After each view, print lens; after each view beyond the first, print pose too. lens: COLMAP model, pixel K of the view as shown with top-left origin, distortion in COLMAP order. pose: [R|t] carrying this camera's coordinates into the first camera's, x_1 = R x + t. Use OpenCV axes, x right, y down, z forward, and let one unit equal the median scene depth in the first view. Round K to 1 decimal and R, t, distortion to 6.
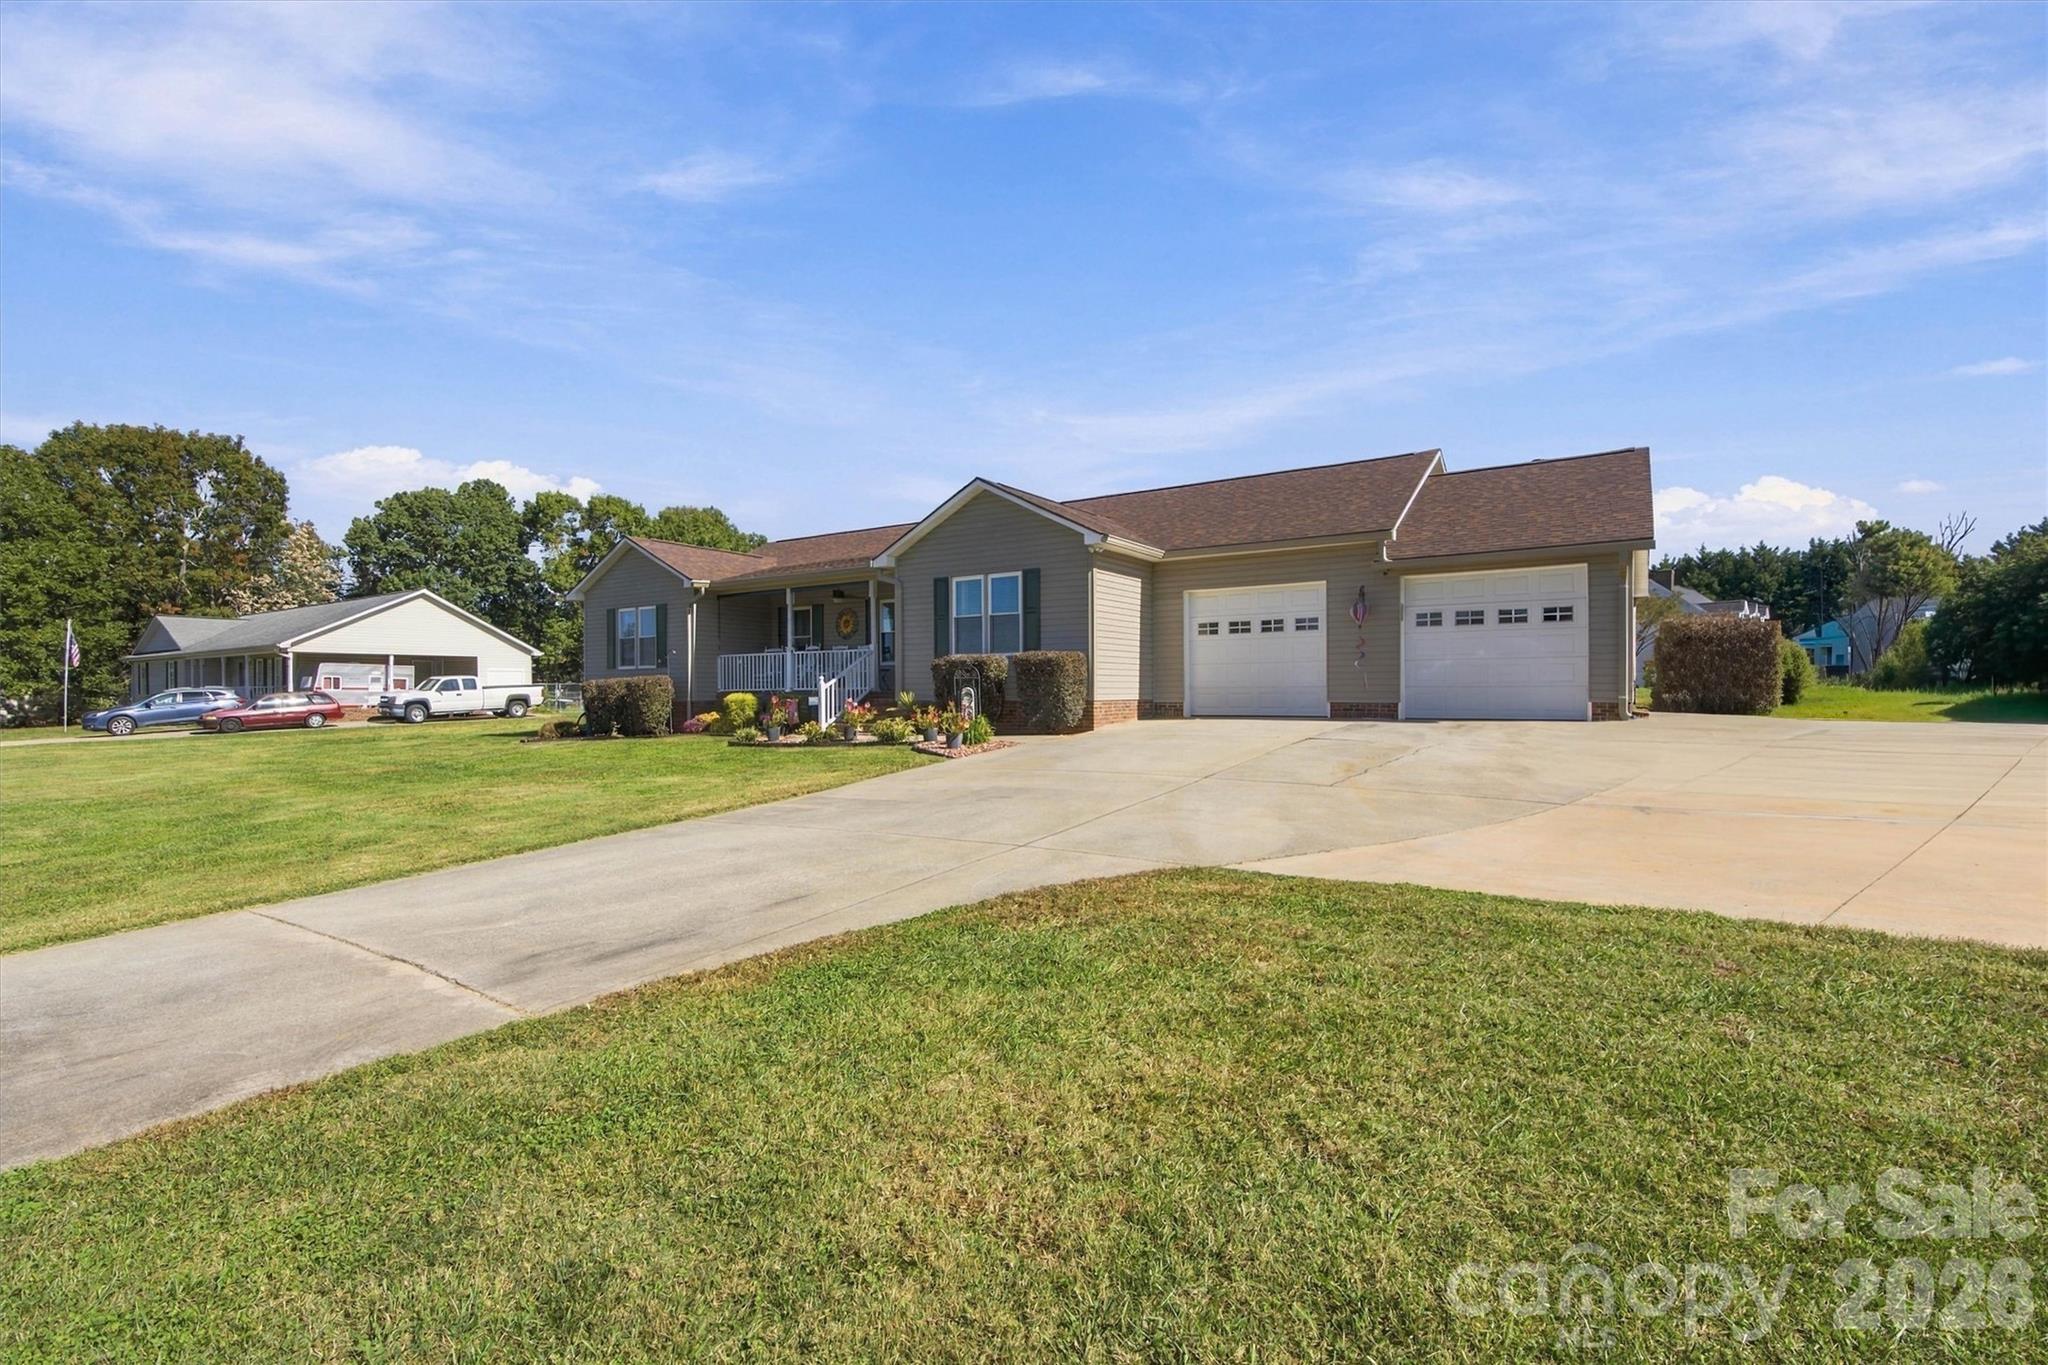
lens RADIAL K [[932.5, 0, 1019.6], [0, 932.5, 685.3], [0, 0, 1]] dist [0.013567, -0.000133]
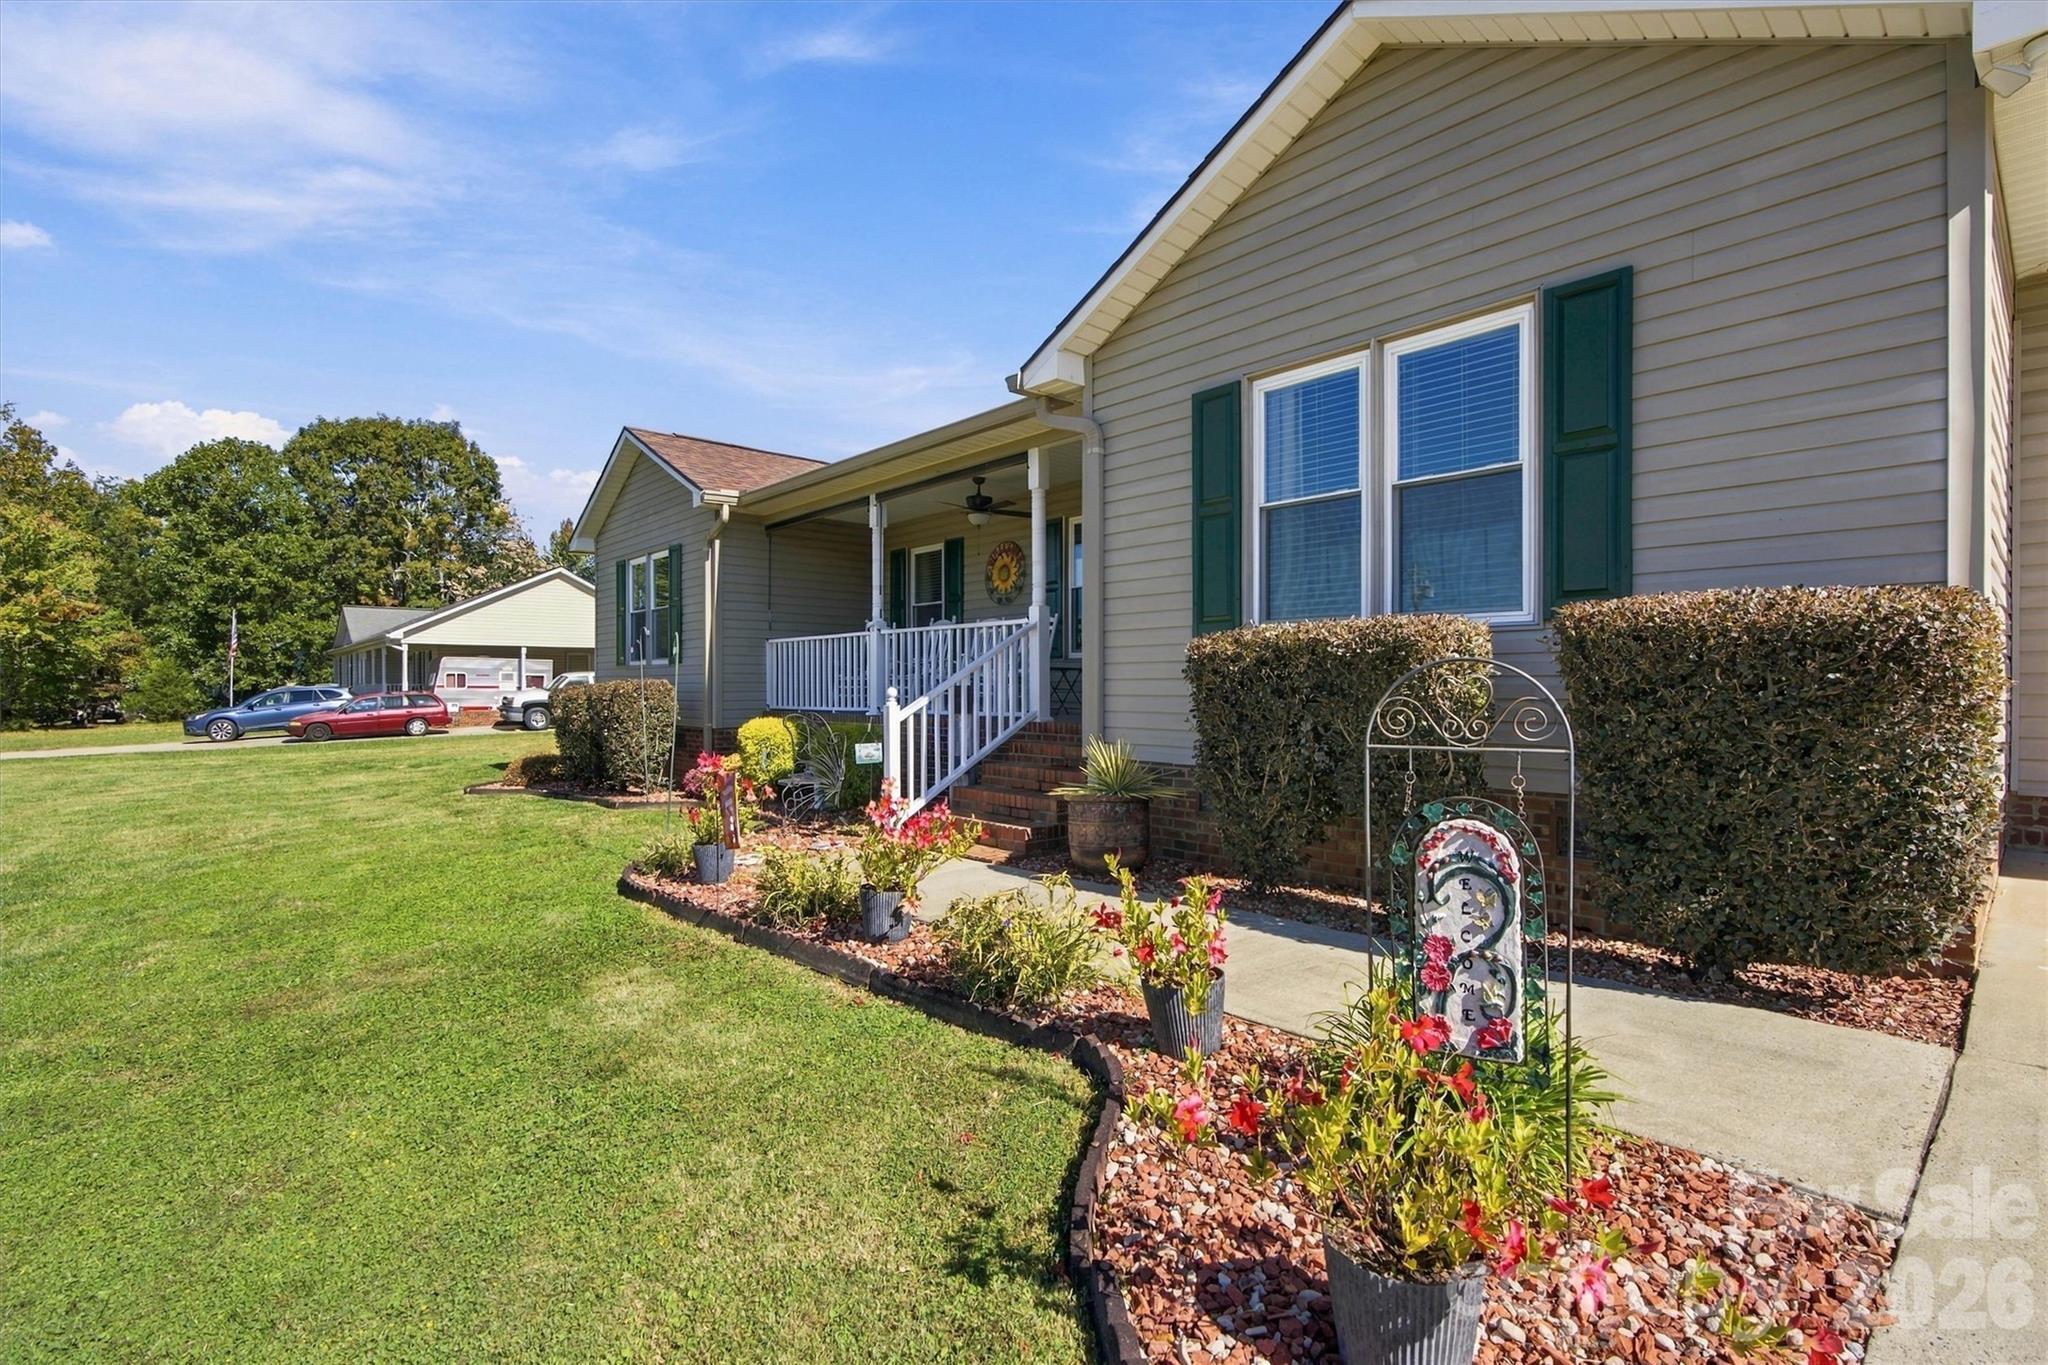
lens RADIAL K [[932.5, 0, 1019.6], [0, 932.5, 685.3], [0, 0, 1]] dist [0.013567, -0.000133]
pose [[0.967089, 0.005585, -0.254379, -0.064985], [-0.003596, 0.999959, 0.008283, -0.013982], [0.254414, -0.007096, 0.967069, 0.645434]]
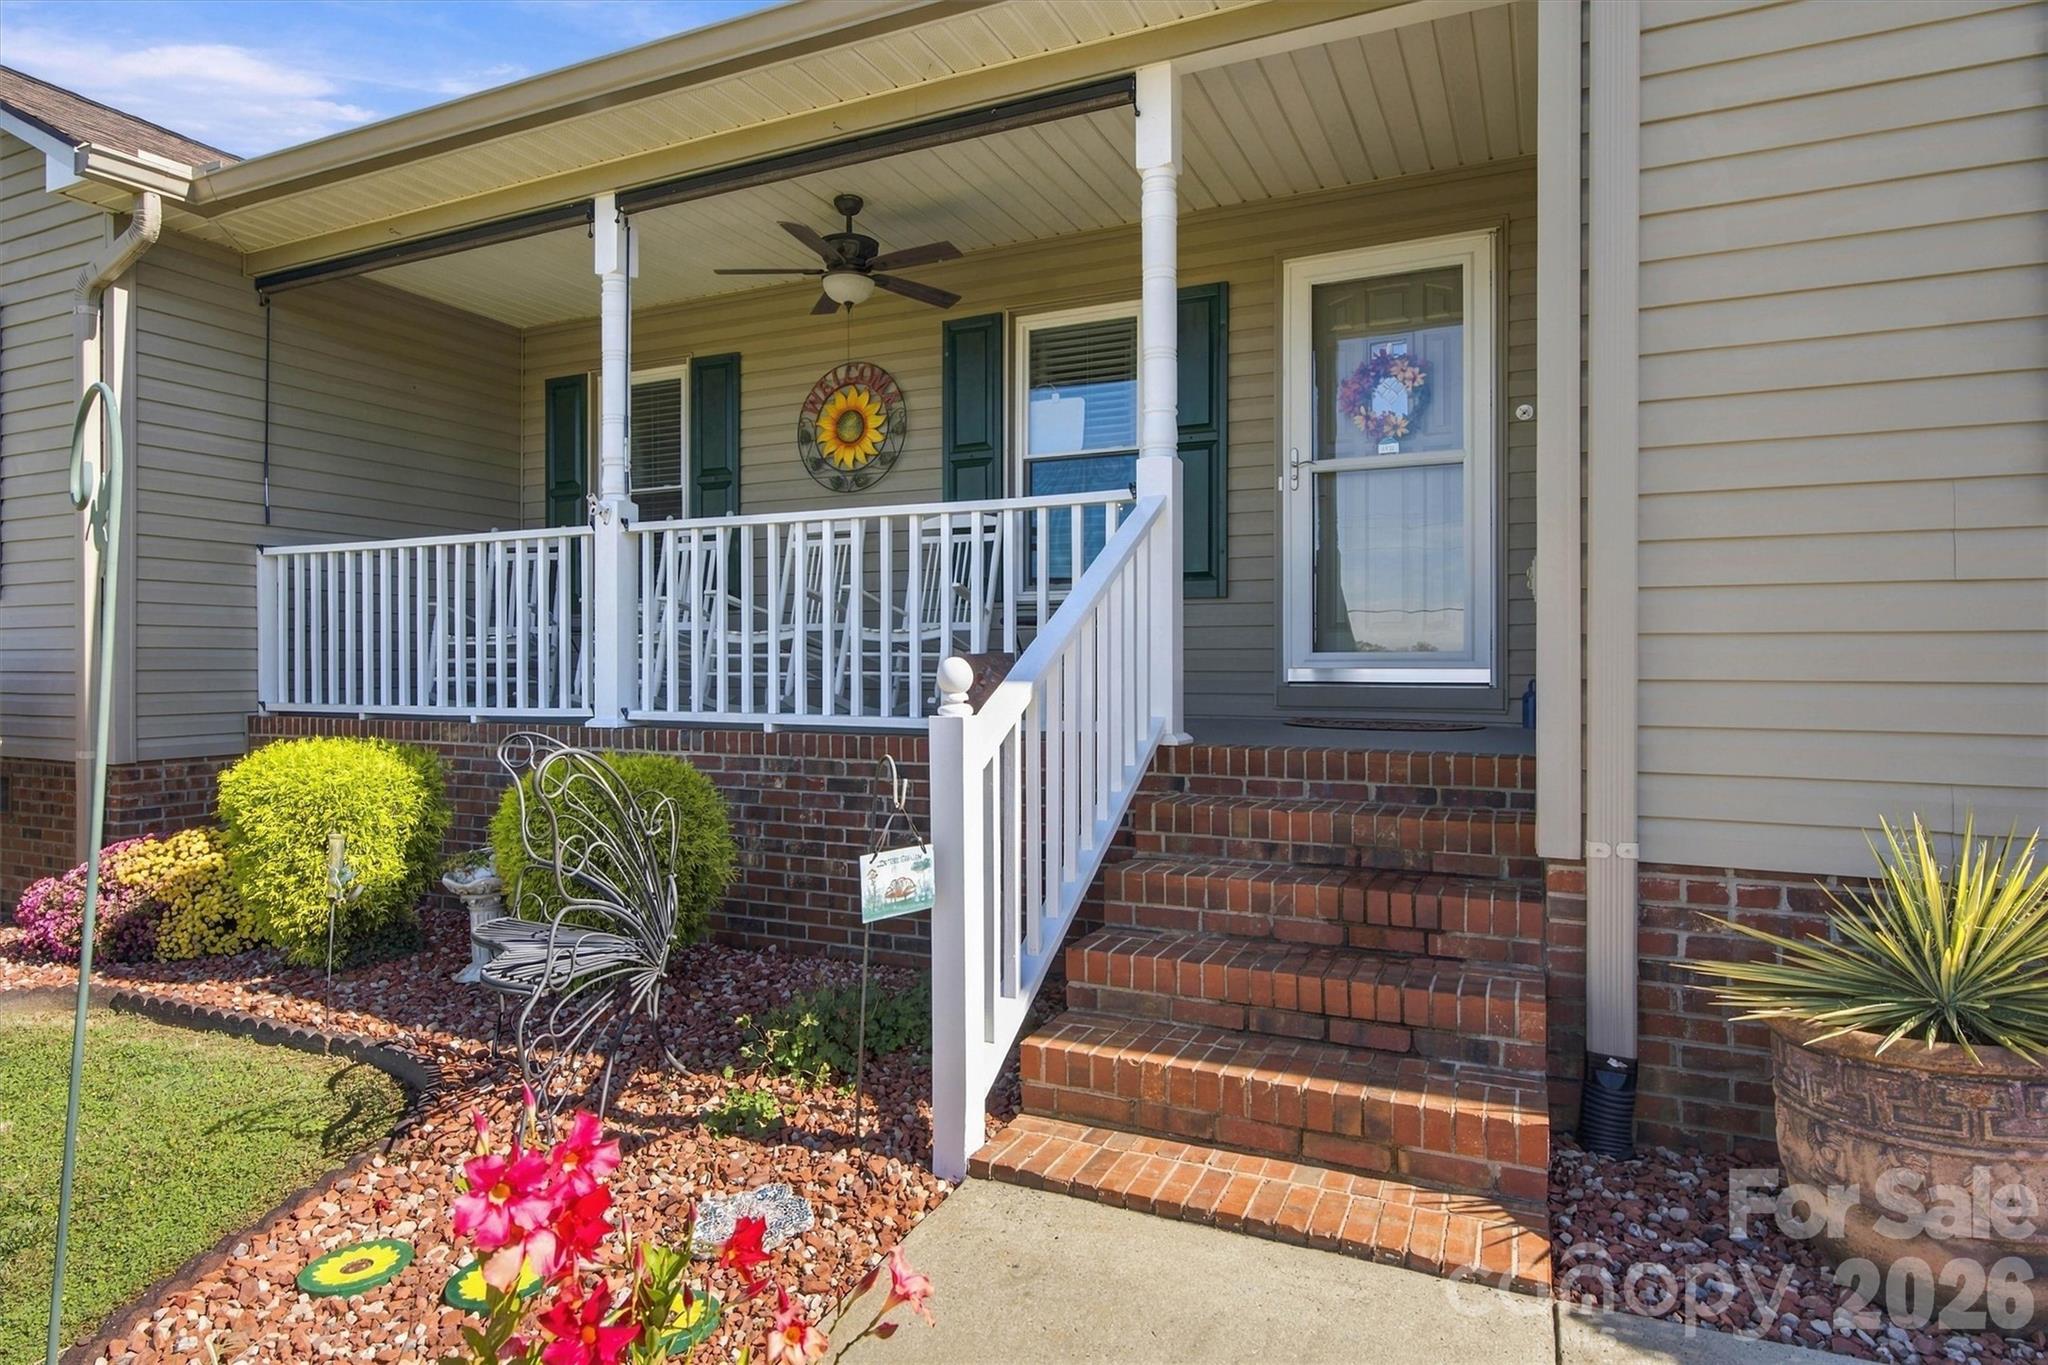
lens RADIAL K [[1139.6, 0, 1029.8], [0, 1139.6, 663.5], [0, 0, 1]] dist [-0.001592, -0.001447]
pose [[0.987773, 0.007454, 0.155719, -0.225337], [-0.008826, 0.999928, 0.008122, -0.010340], [-0.155647, -0.009397, 0.987768, 0.858632]]
